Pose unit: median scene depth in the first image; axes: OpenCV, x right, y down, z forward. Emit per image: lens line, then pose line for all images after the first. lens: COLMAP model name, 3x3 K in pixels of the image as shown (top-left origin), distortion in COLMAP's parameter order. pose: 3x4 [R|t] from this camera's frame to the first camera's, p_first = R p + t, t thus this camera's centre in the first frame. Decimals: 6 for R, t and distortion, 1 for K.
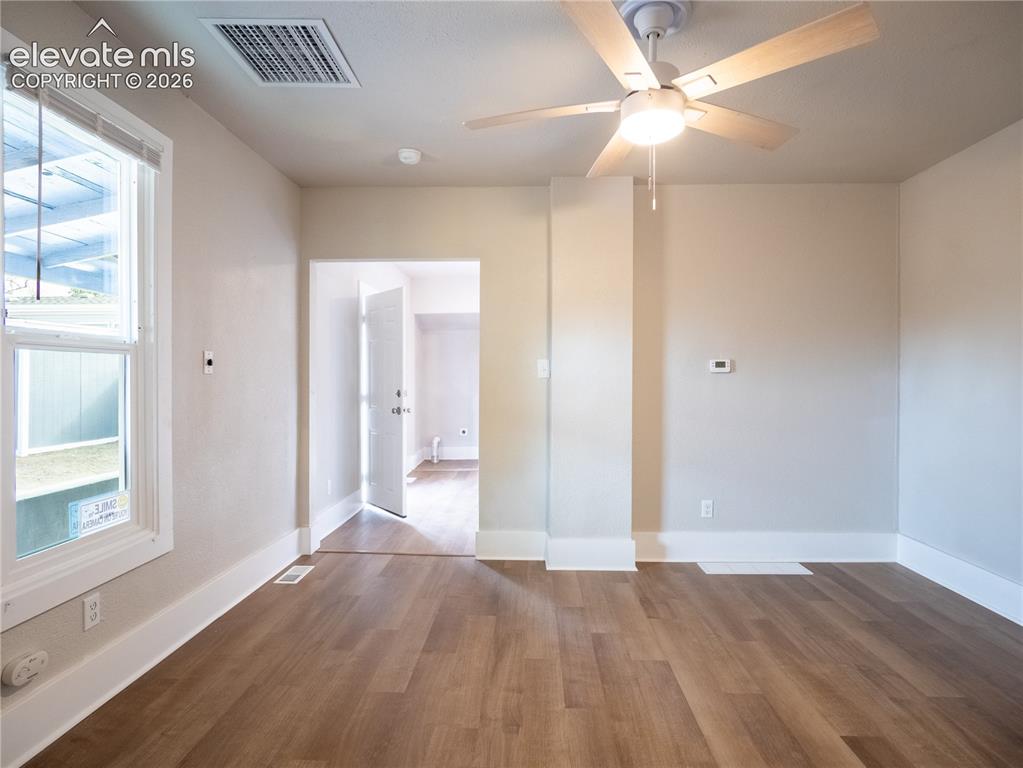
lens RADIAL K [[549.5, 0, 512.6], [0, 549.5, 381.0], [0, 0, 1]] dist [-0.002349, -0.001639]
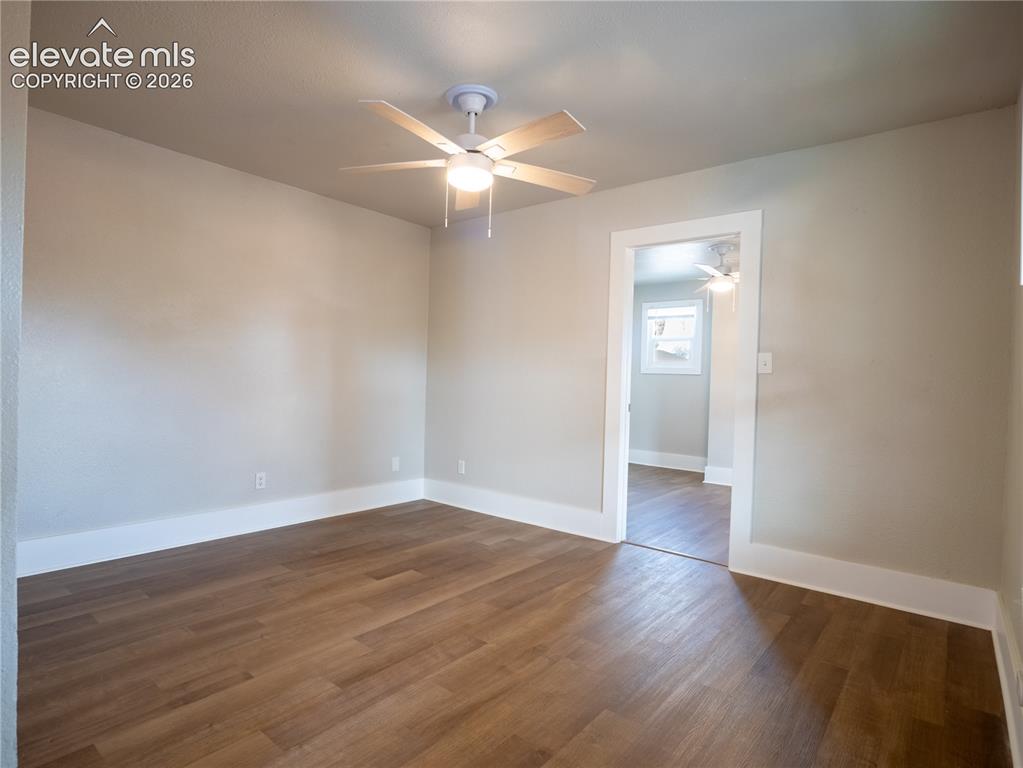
lens RADIAL K [[549.5, 0, 507.5], [0, 549.5, 382.0], [0, 0, 1]] dist [-0.002349, -0.001639]
pose [[-0.790646, -0.032320, 0.611420, -0.552919], [-0.030058, 0.999451, 0.013963, 0.019922], [-0.611536, -0.007339, -0.791183, 1.662968]]
